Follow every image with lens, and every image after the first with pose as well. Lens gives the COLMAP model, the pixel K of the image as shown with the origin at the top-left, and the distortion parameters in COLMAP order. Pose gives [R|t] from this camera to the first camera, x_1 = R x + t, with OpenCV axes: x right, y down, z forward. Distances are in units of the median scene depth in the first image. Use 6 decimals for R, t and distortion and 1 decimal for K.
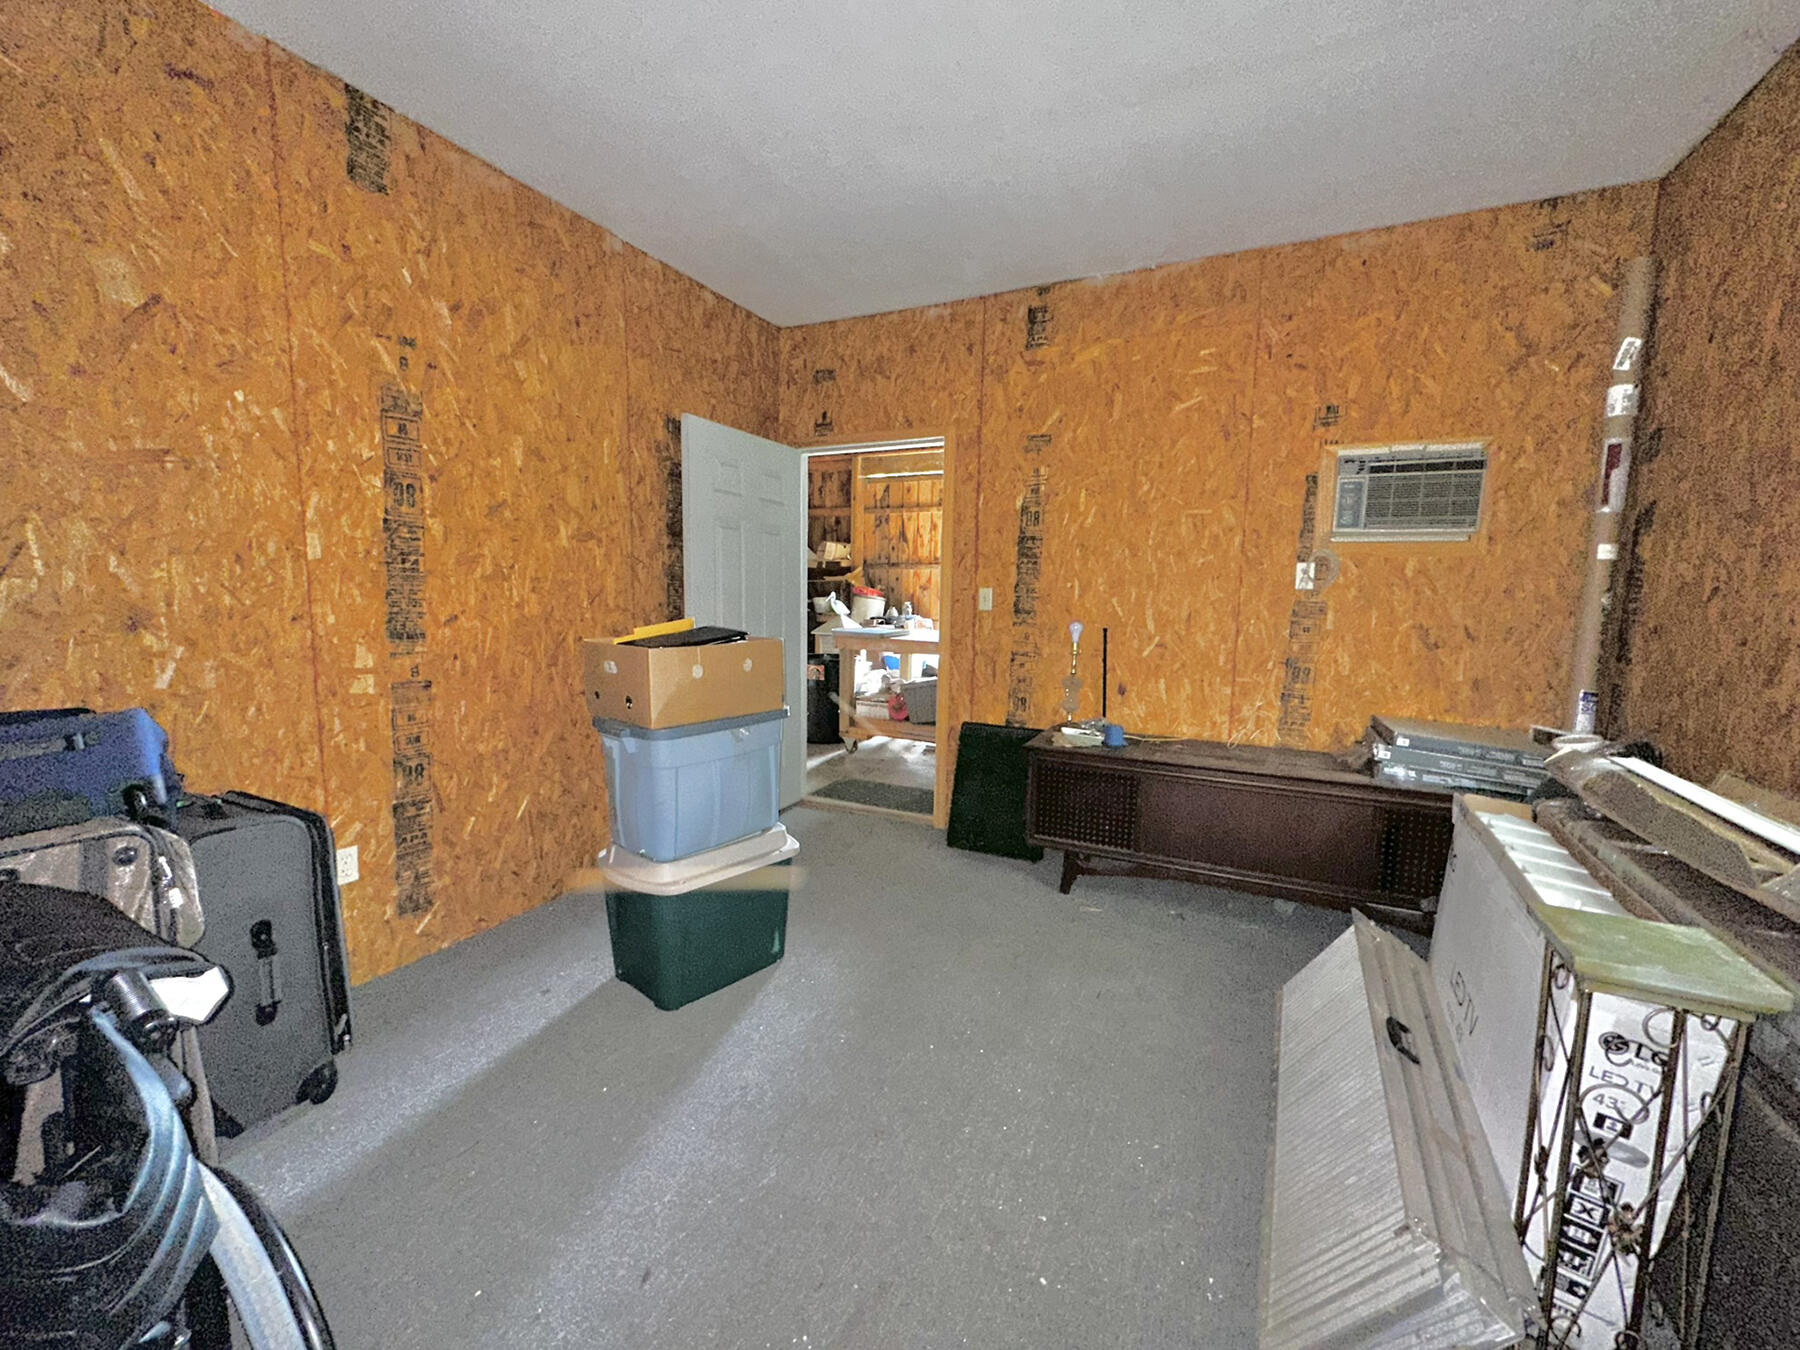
lens RADIAL K [[721.8, 0, 900.6], [0, 721.8, 672.3], [0, 0, 1]] dist [-0.010197, 0.002010]
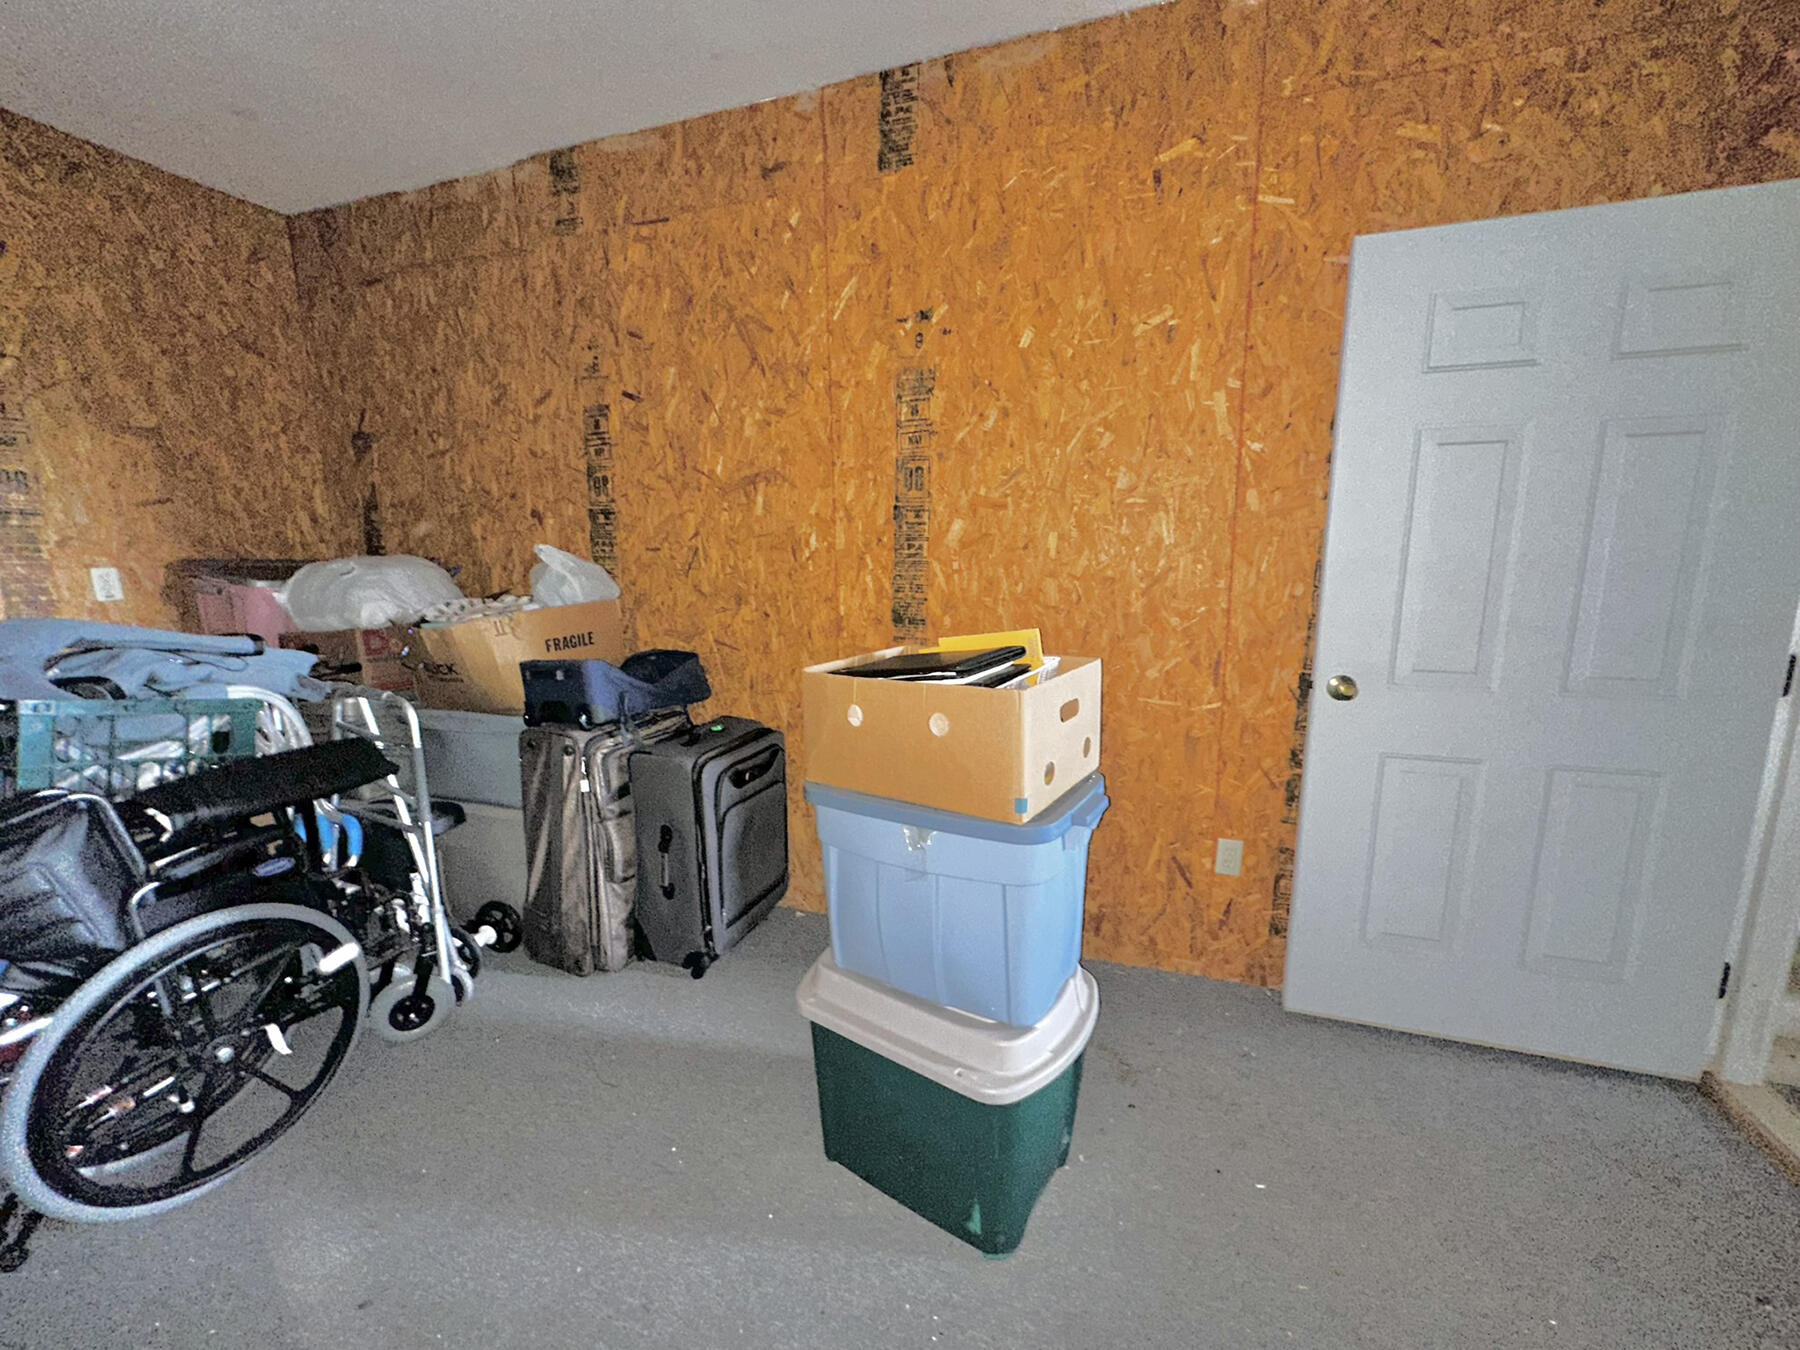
lens RADIAL K [[721.8, 0, 899.9], [0, 721.8, 678.0], [0, 0, 1]] dist [-0.010197, 0.002010]
pose [[0.106754, 0.159419, -0.981422, 0.325690], [-0.096159, 0.984091, 0.149392, -0.124873], [0.989625, 0.078424, 0.120385, 0.888854]]
